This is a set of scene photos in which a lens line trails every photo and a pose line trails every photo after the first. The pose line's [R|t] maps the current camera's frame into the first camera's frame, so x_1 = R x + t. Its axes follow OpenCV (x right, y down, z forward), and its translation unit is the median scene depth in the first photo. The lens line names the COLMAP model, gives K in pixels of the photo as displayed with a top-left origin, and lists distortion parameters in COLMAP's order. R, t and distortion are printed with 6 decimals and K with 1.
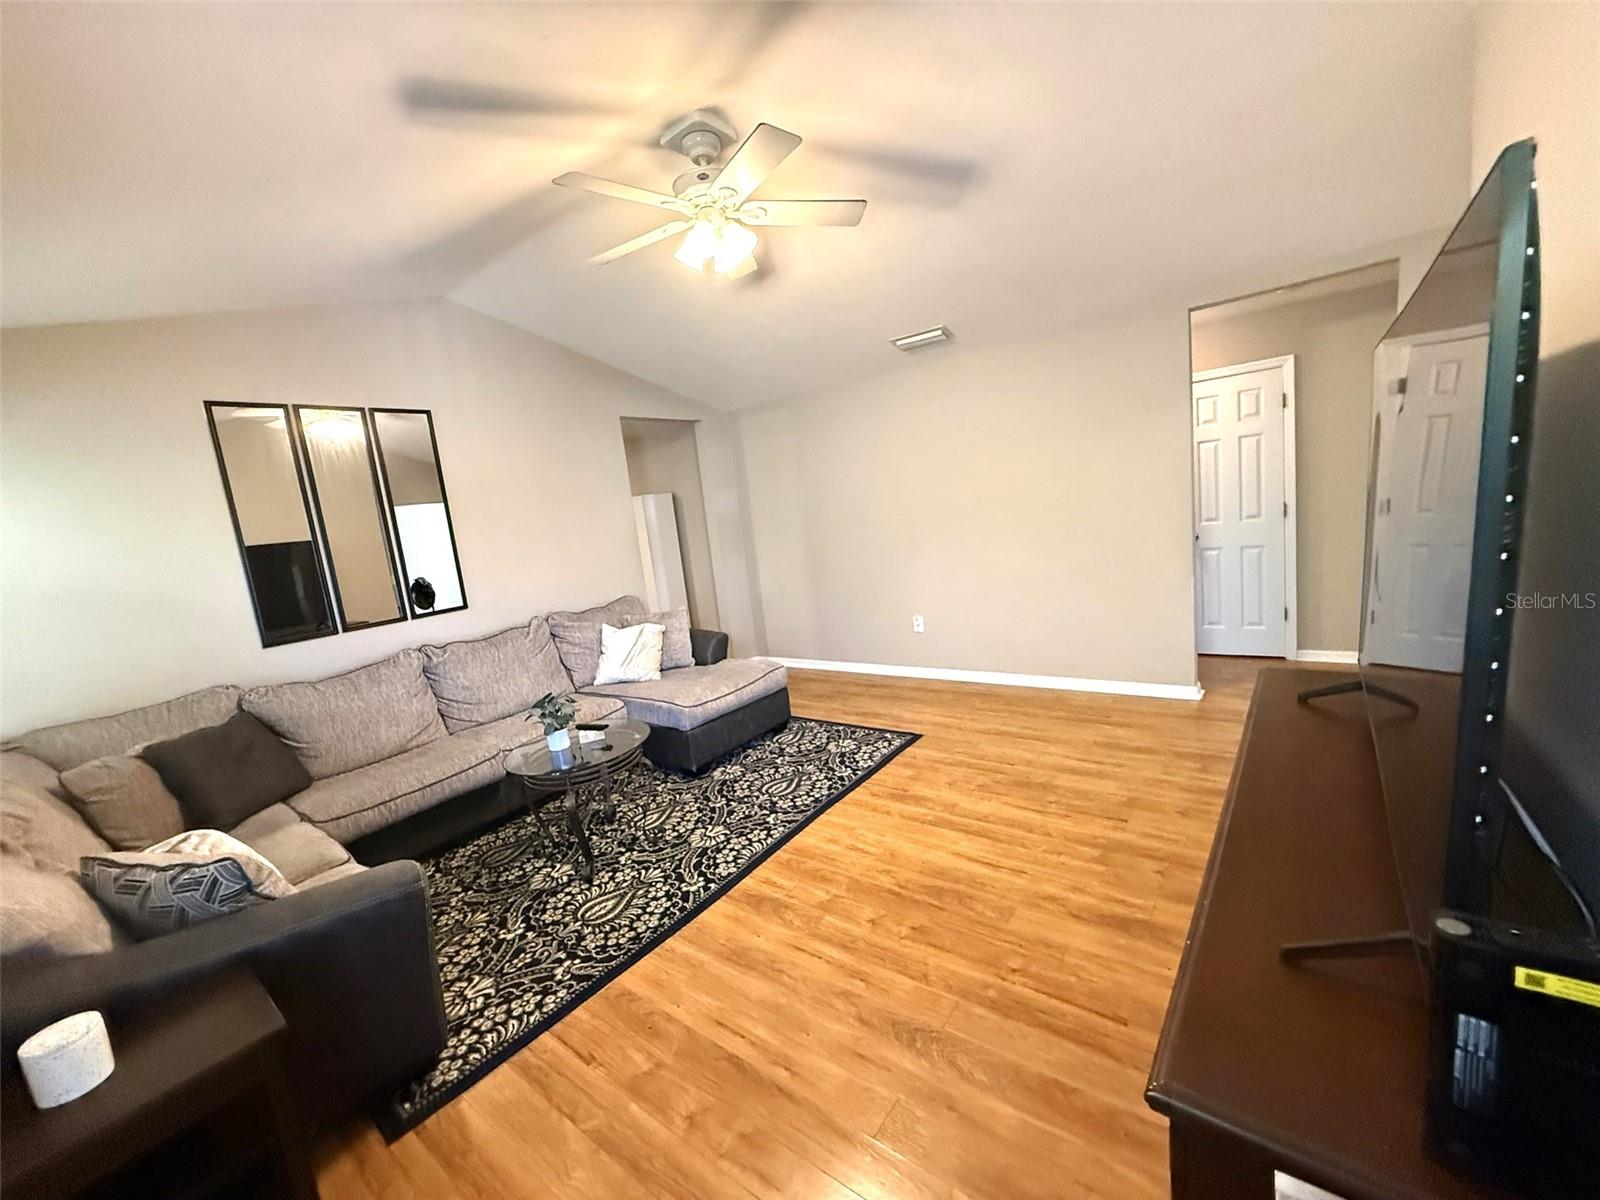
lens RADIAL K [[636.8, 0, 791.8], [0, 636.8, 601.3], [0, 0, 1]] dist [-0.003695, 0.000777]
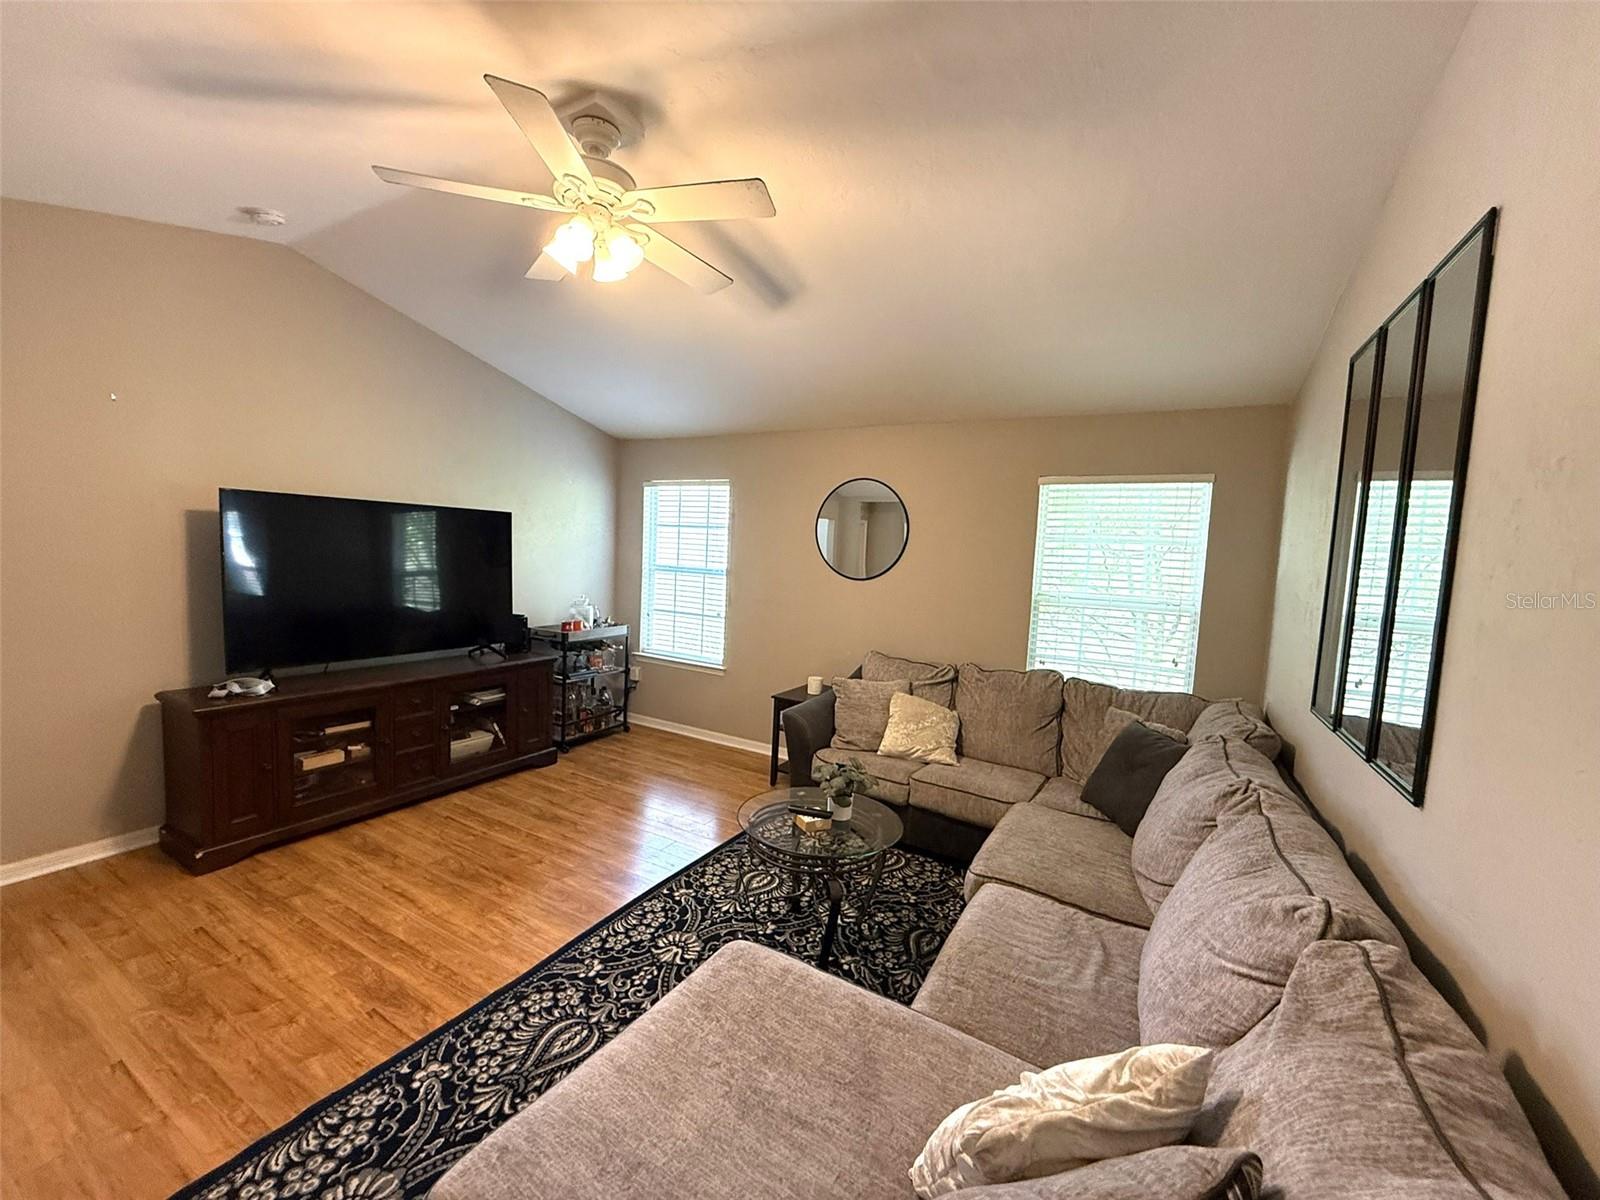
lens RADIAL K [[636.8, 0, 795.7], [0, 636.8, 605.0], [0, 0, 1]] dist [-0.003695, 0.000777]
pose [[-0.986826, 0.079092, -0.141136, -0.218467], [0.041817, 0.967407, 0.249750, -0.286156], [0.156290, 0.240558, -0.957969, 1.864380]]
